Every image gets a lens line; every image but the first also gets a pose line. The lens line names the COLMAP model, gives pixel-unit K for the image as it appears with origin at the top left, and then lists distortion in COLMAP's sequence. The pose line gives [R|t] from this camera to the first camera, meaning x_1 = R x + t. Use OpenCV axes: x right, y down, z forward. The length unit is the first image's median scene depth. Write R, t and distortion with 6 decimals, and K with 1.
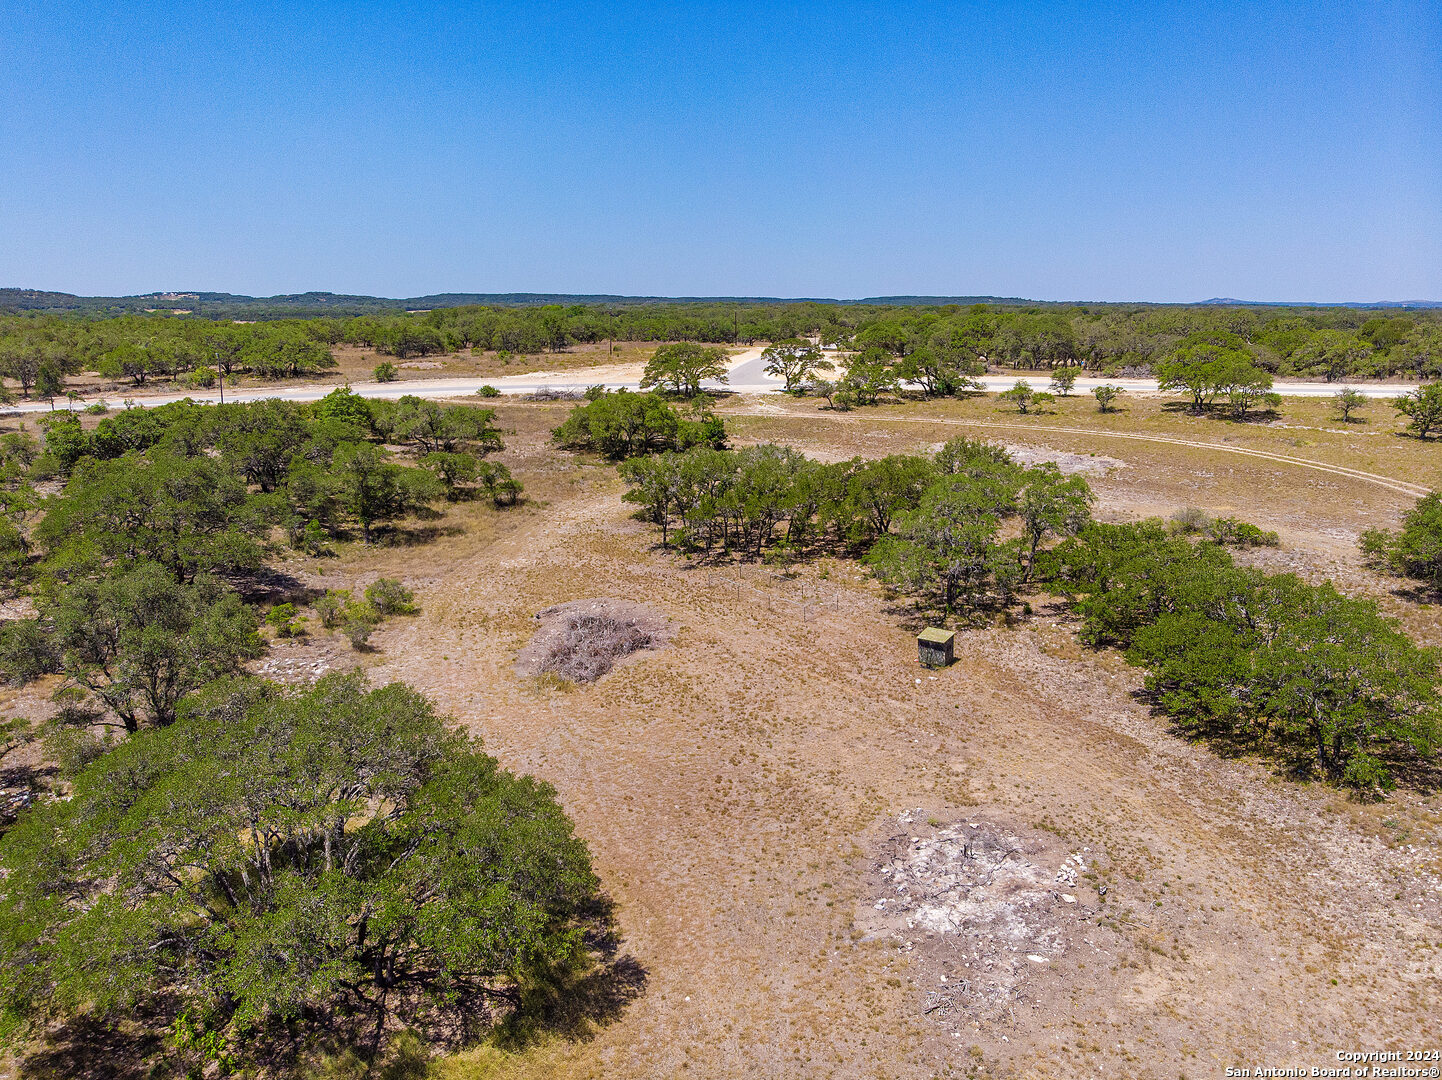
lens RADIAL K [[1088.5, 0, 735.4], [0, 1088.5, 541.3], [0, 0, 1]] dist [0.003693, 0.023731]
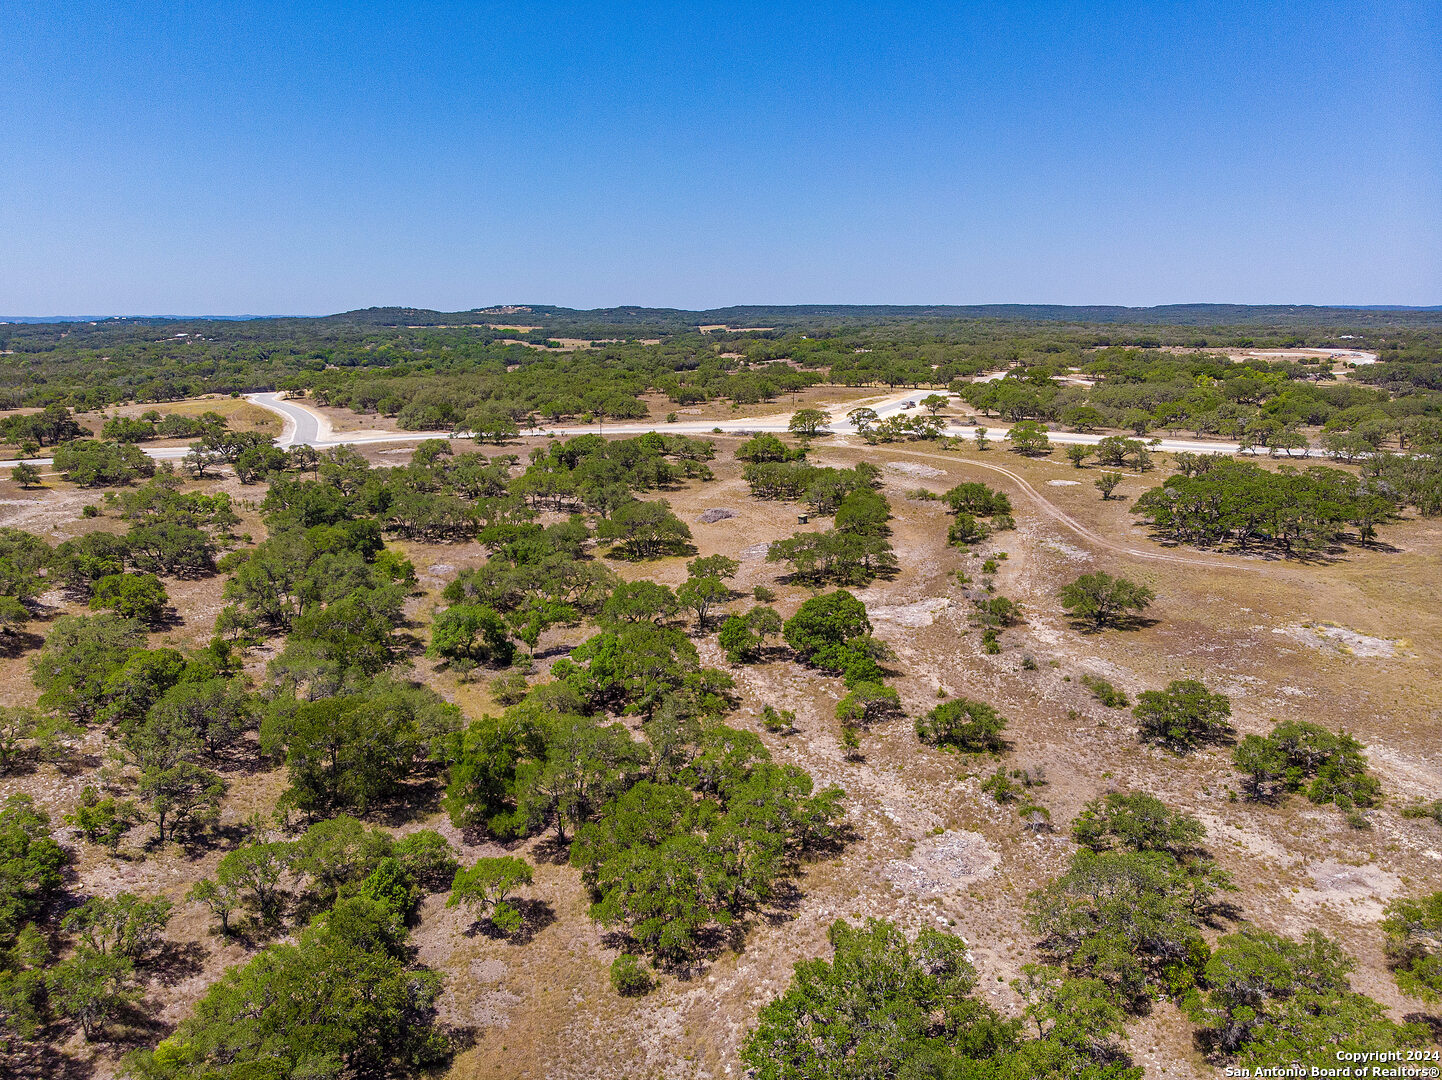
lens RADIAL K [[1088.5, 0, 727.4], [0, 1088.5, 537.9], [0, 0, 1]] dist [0.003693, 0.023731]
pose [[0.964346, 0.051091, -0.259667, 0.435156], [-0.052447, 0.998622, 0.001706, 0.081885], [0.259397, 0.011974, 0.965697, -1.271984]]
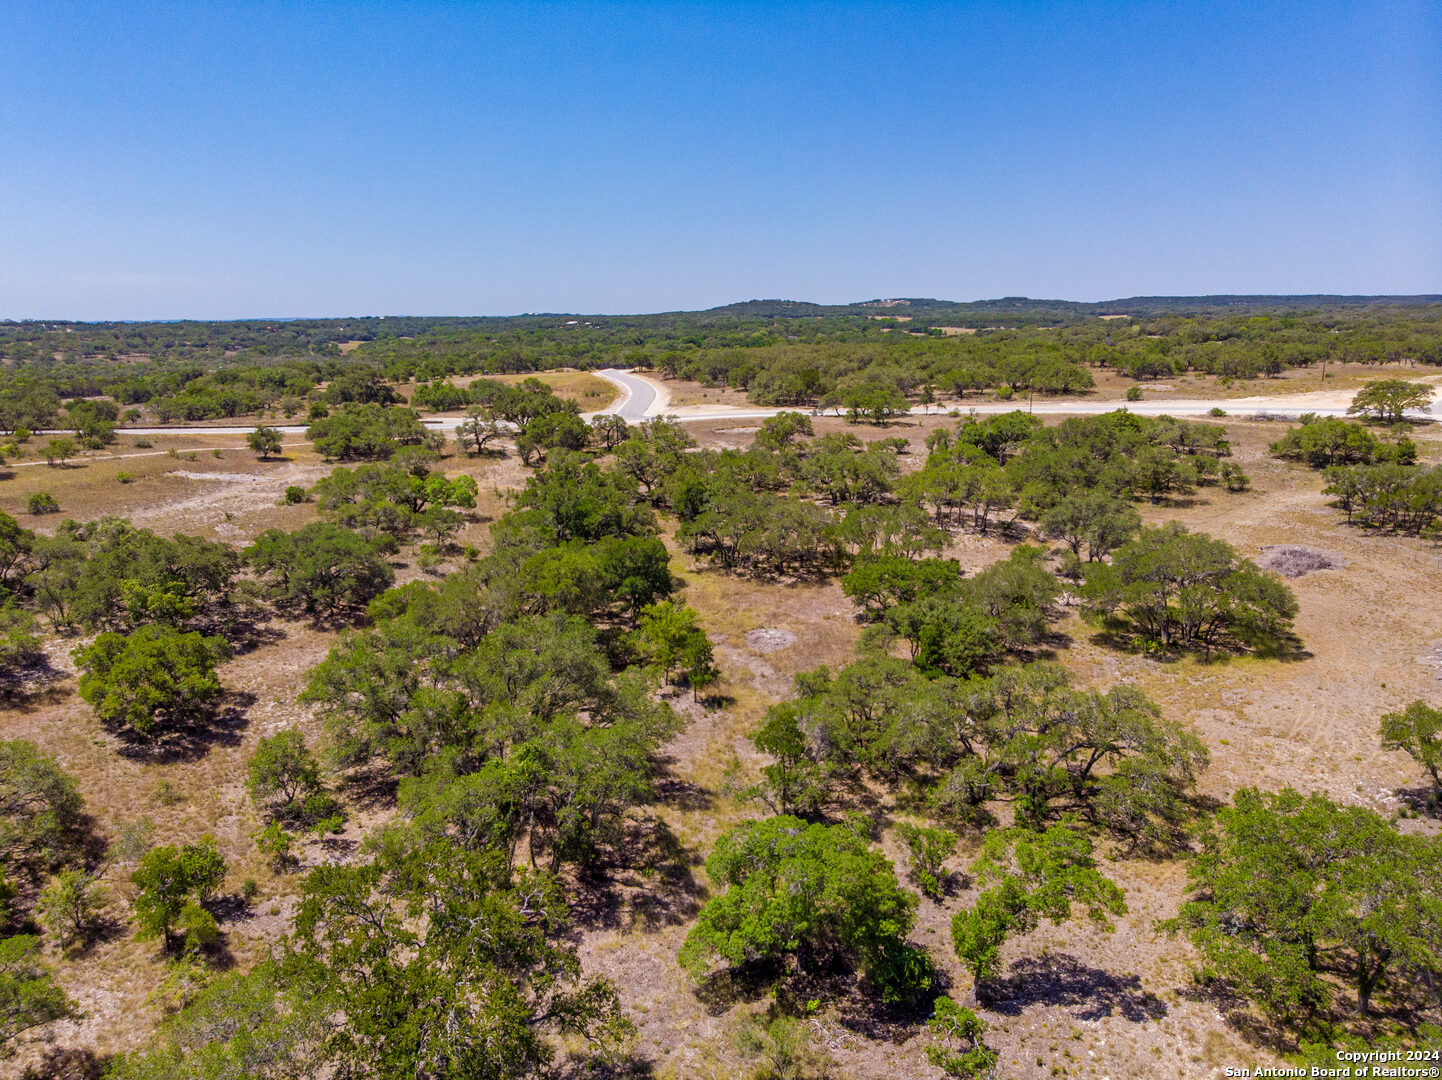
lens RADIAL K [[1088.5, 0, 730.2], [0, 1088.5, 545.7], [0, 0, 1]] dist [0.003693, 0.023731]
pose [[0.825127, 0.110776, -0.553981, 0.052419], [-0.108845, 0.993388, 0.036524, 0.053250], [0.554364, 0.030161, 0.831728, -0.560643]]
